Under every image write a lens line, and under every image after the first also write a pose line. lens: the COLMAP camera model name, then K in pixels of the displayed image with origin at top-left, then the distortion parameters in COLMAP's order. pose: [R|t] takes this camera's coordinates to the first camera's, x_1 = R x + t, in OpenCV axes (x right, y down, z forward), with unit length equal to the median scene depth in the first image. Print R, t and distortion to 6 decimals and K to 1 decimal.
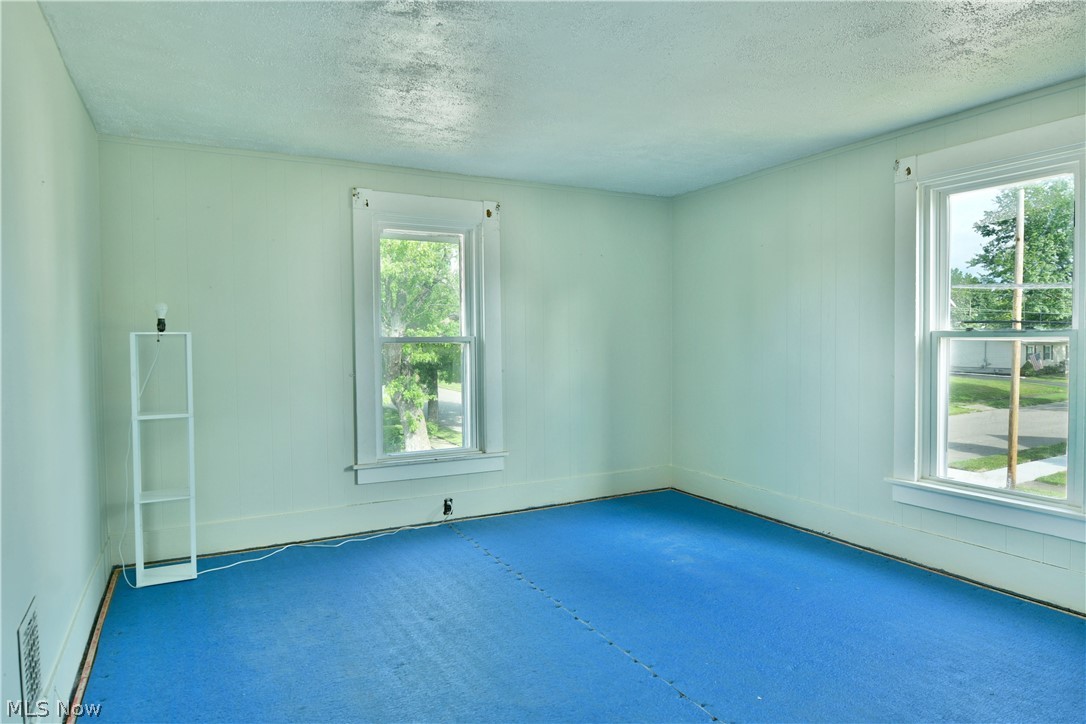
lens RADIAL K [[667.8, 0, 532.2], [0, 667.8, 344.9], [0, 0, 1]] dist [-0.011016, -0.004293]
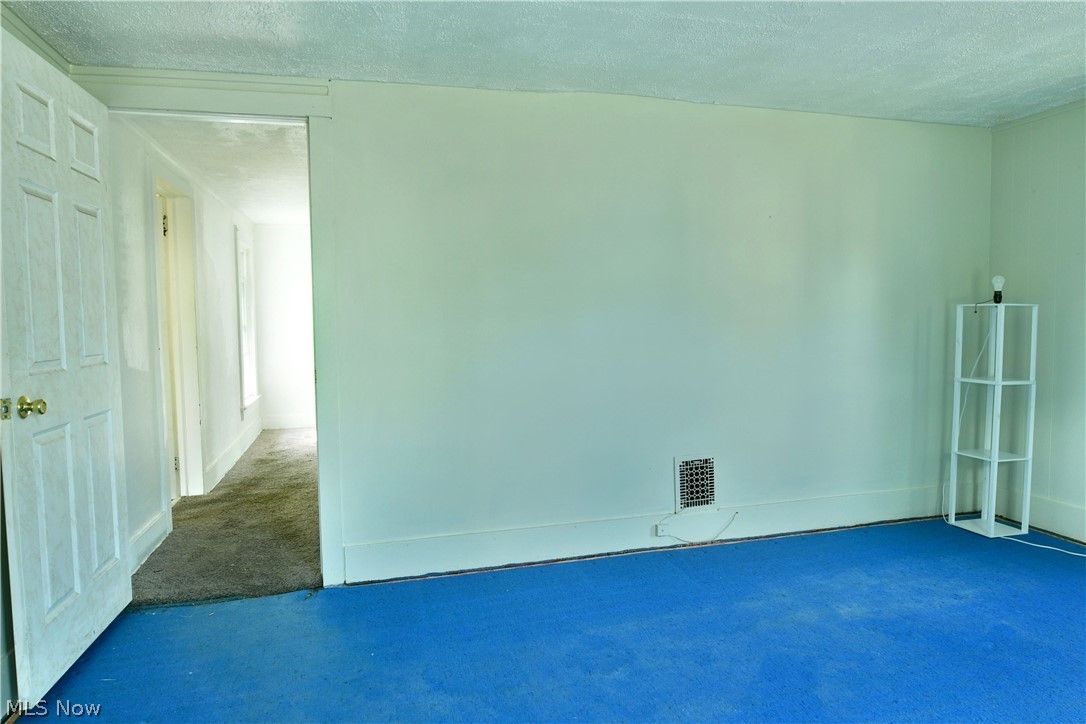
lens RADIAL K [[650.9, 0, 546.8], [0, 650.9, 358.0], [0, 0, 1]] dist [-0.021222, -0.000489]
pose [[-0.229455, 0.072632, -0.970606, 0.634140], [0.004838, 0.997285, 0.073485, -0.012195], [0.973307, 0.012166, -0.229183, 0.547889]]
